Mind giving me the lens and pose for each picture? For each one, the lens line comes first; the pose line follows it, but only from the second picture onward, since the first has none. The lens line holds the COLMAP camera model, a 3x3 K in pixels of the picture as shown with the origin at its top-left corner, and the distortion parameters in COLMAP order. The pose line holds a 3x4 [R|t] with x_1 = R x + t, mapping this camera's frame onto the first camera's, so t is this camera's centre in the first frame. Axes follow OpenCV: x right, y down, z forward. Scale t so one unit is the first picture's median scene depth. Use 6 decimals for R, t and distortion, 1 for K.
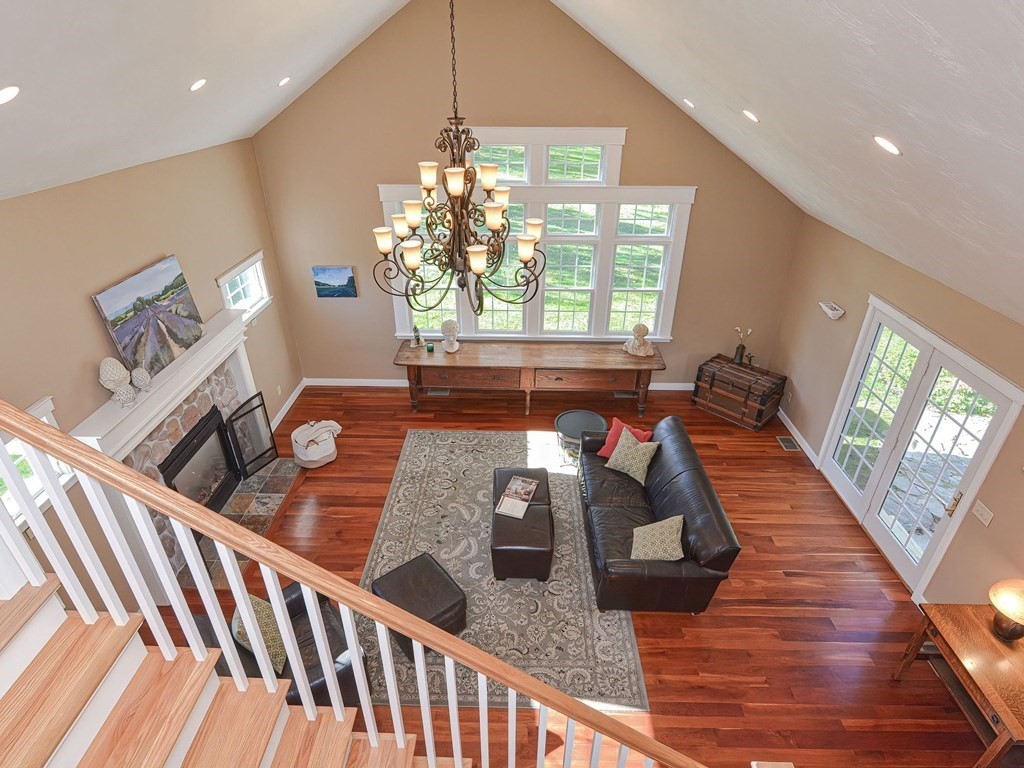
lens RADIAL K [[557.6, 0, 510.4], [0, 557.6, 380.1], [0, 0, 1]] dist [0.011829, -0.017048]
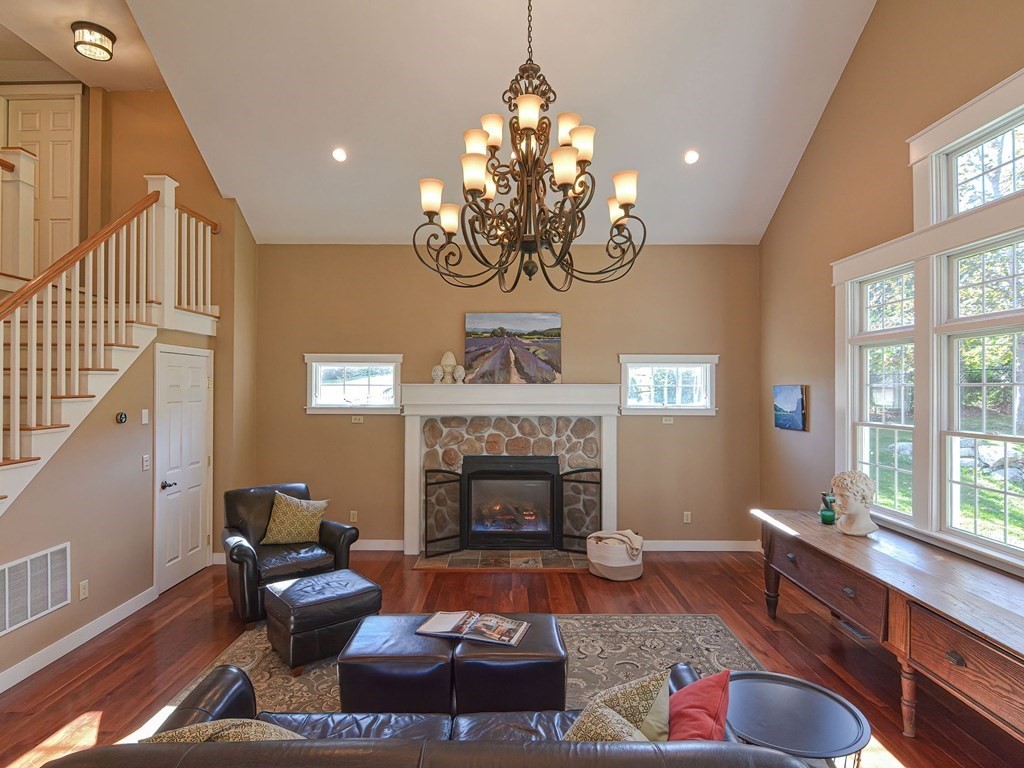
lens RADIAL K [[557.6, 0, 510.4], [0, 557.6, 380.1], [0, 0, 1]] dist [0.011829, -0.017048]
pose [[0.026697, -0.016531, -0.999507, 0.505371], [-0.490528, 0.870991, -0.027507, -0.009089], [0.871016, 0.491021, 0.015144, 0.803435]]
